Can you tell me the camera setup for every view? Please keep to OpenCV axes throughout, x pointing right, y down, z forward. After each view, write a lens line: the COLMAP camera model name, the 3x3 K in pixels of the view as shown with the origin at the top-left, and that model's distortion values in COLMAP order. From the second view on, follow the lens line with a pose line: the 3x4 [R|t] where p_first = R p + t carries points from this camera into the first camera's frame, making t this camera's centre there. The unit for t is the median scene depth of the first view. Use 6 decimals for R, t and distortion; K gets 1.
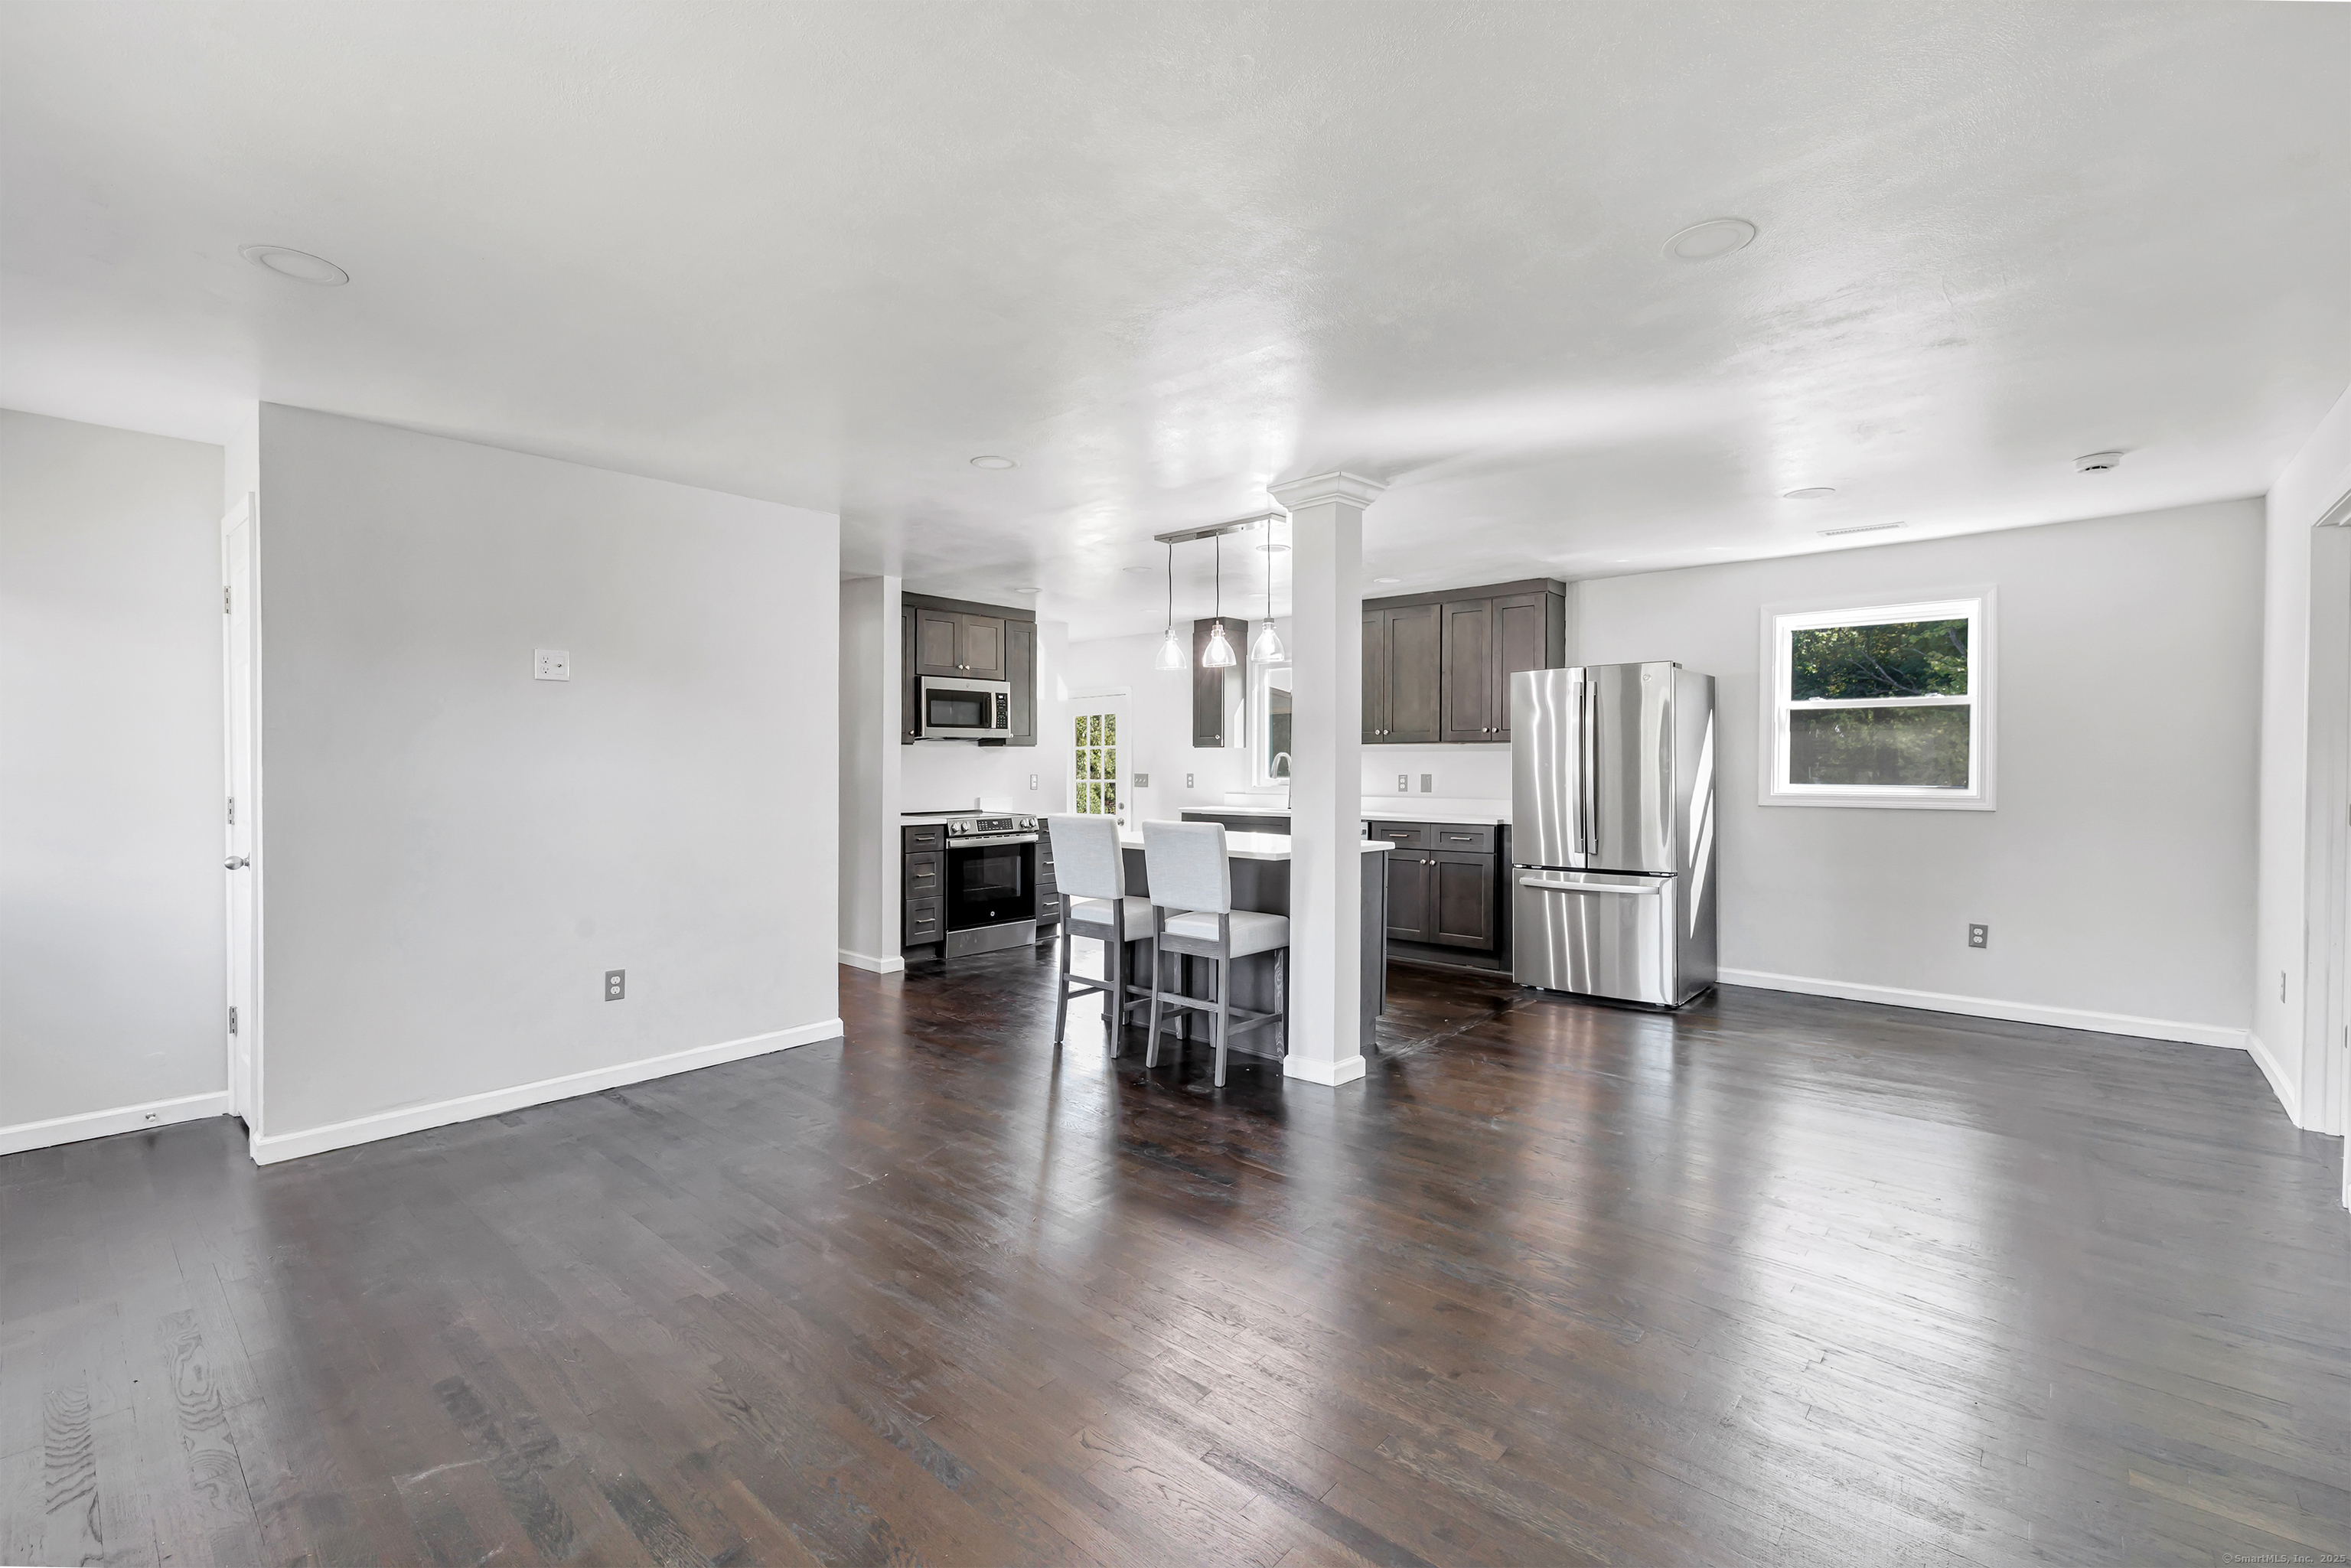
lens RADIAL K [[1007.1, 0, 1169.6], [0, 1007.1, 775.9], [0, 0, 1]] dist [0.002062, 0.000356]
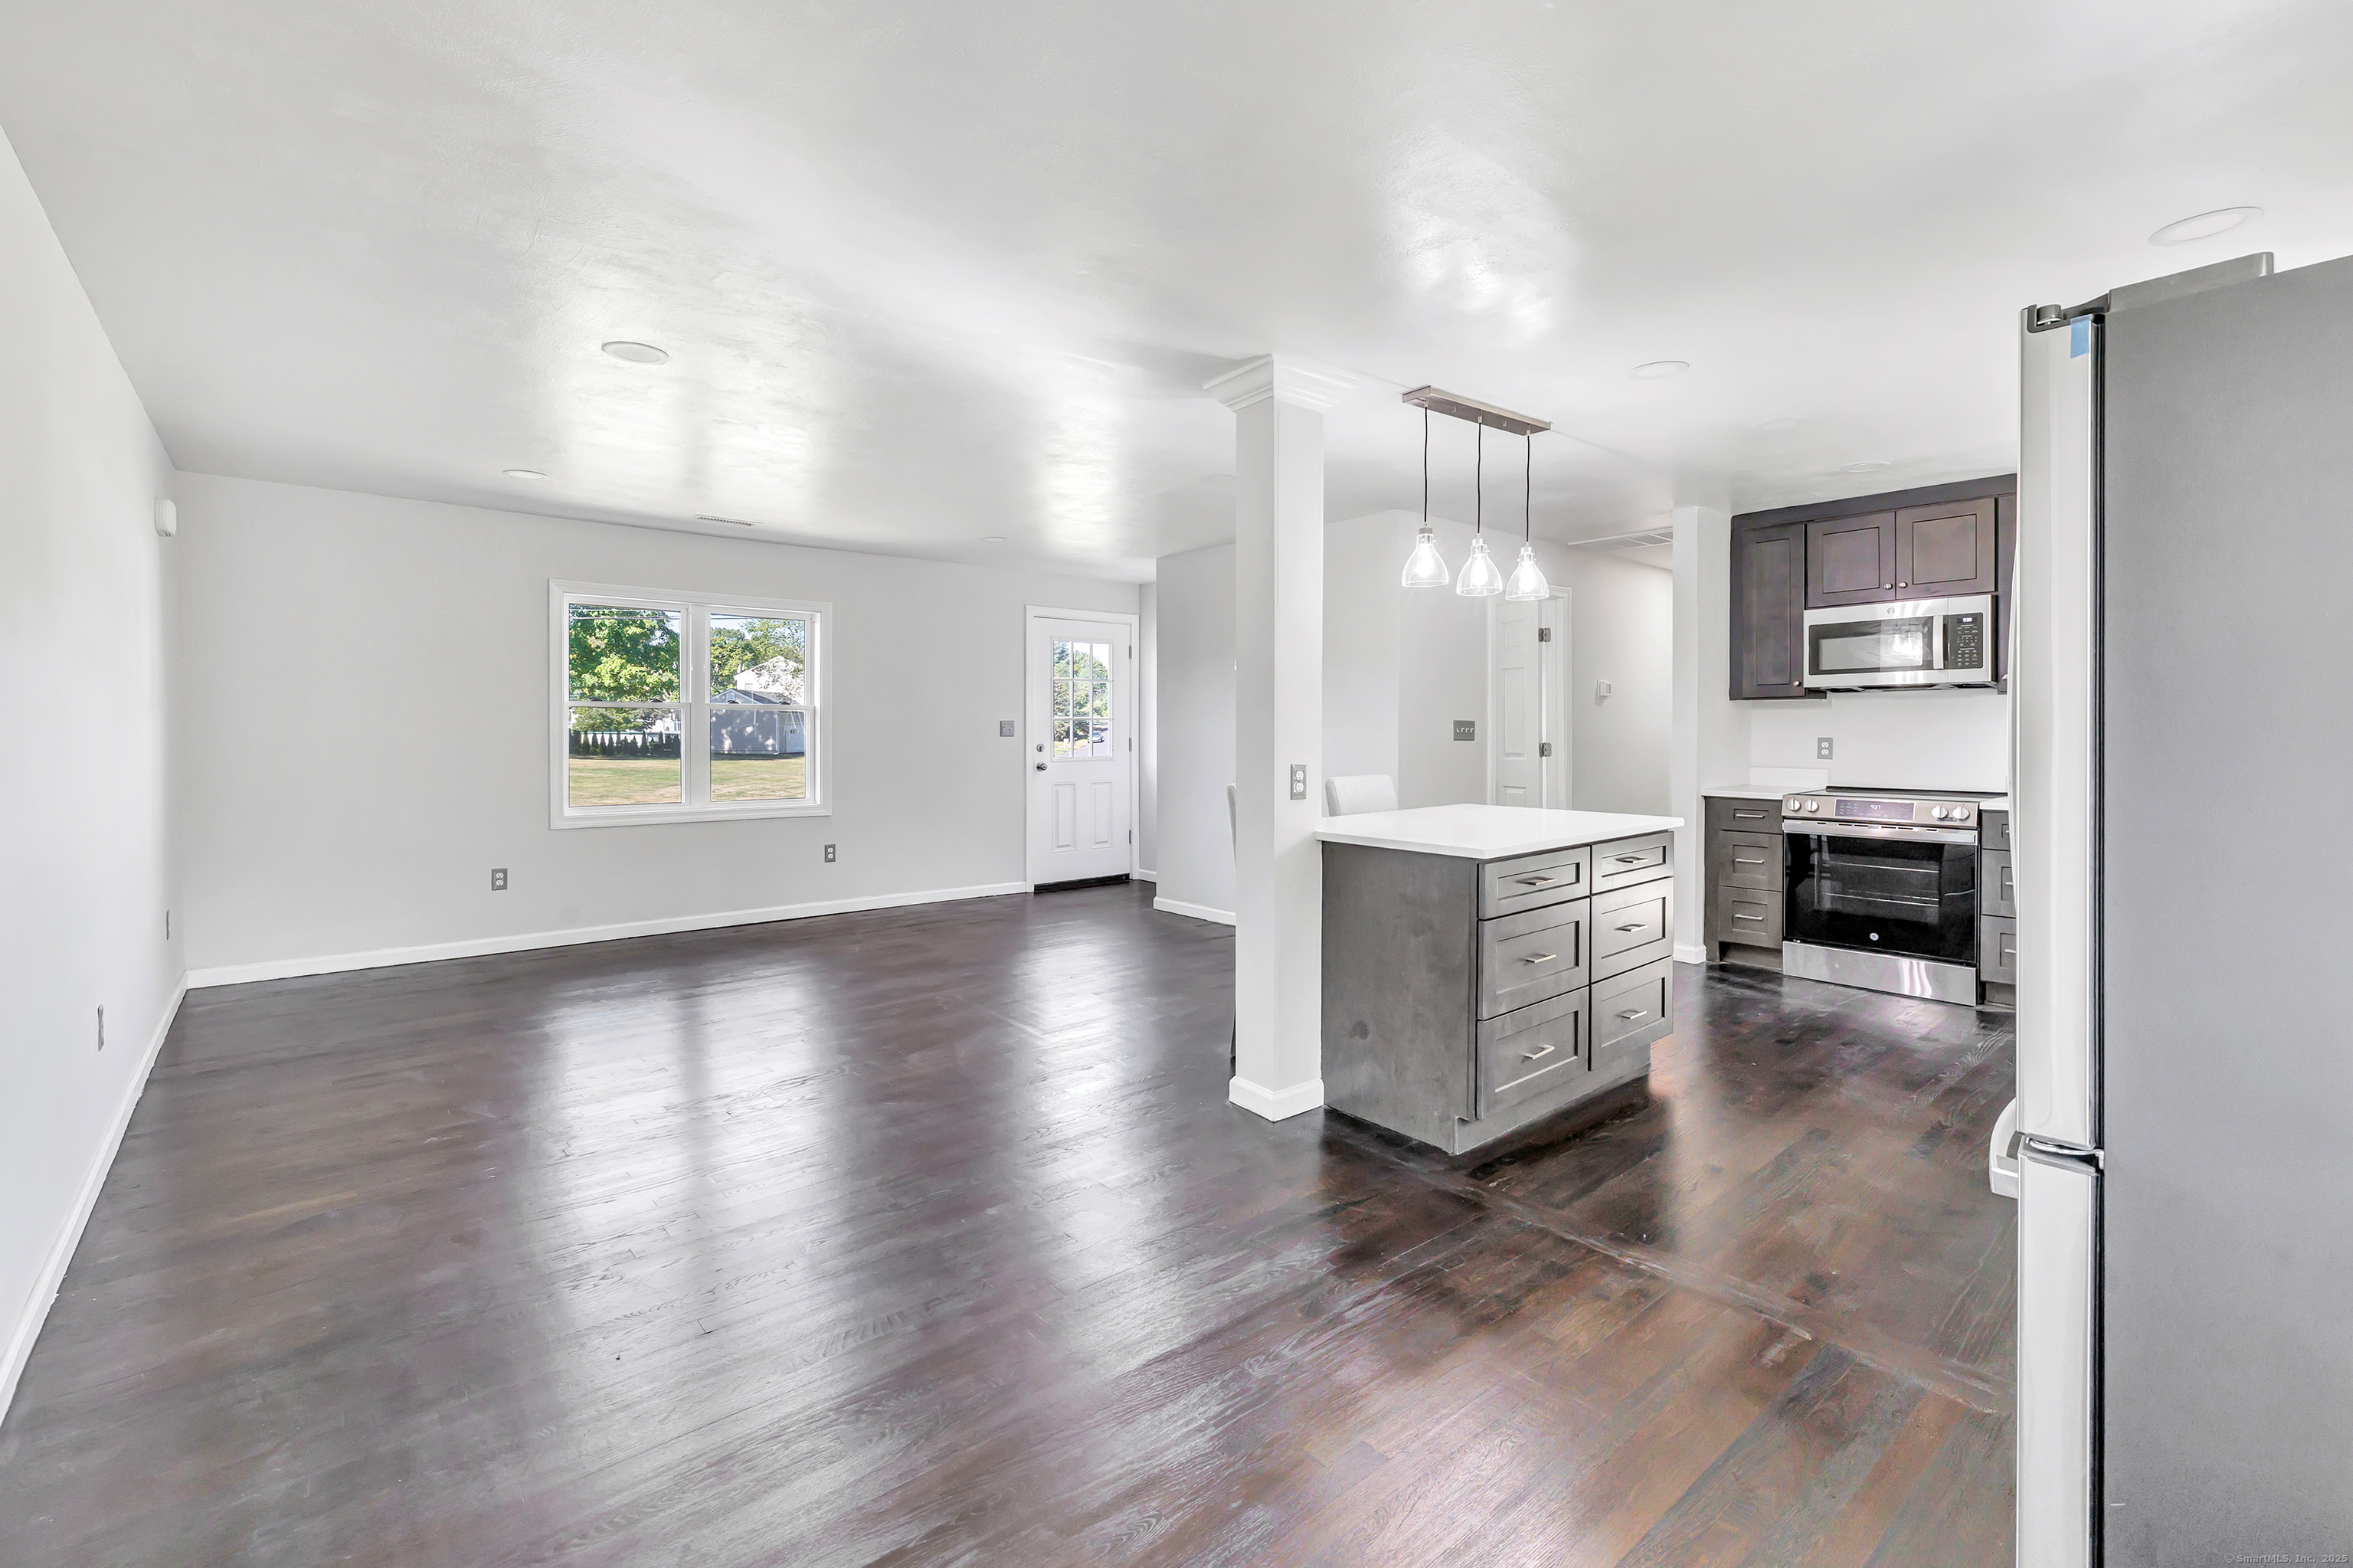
lens RADIAL K [[1011.8, 0, 1175.3], [0, 1011.8, 731.7], [0, 0, 1]] dist [0.000617, 0.000069]
pose [[-0.134908, -0.003103, -0.990853, 0.605532], [-0.016511, 0.999863, -0.000884, 0.003535], [0.990721, 0.016241, -0.134941, 0.638742]]
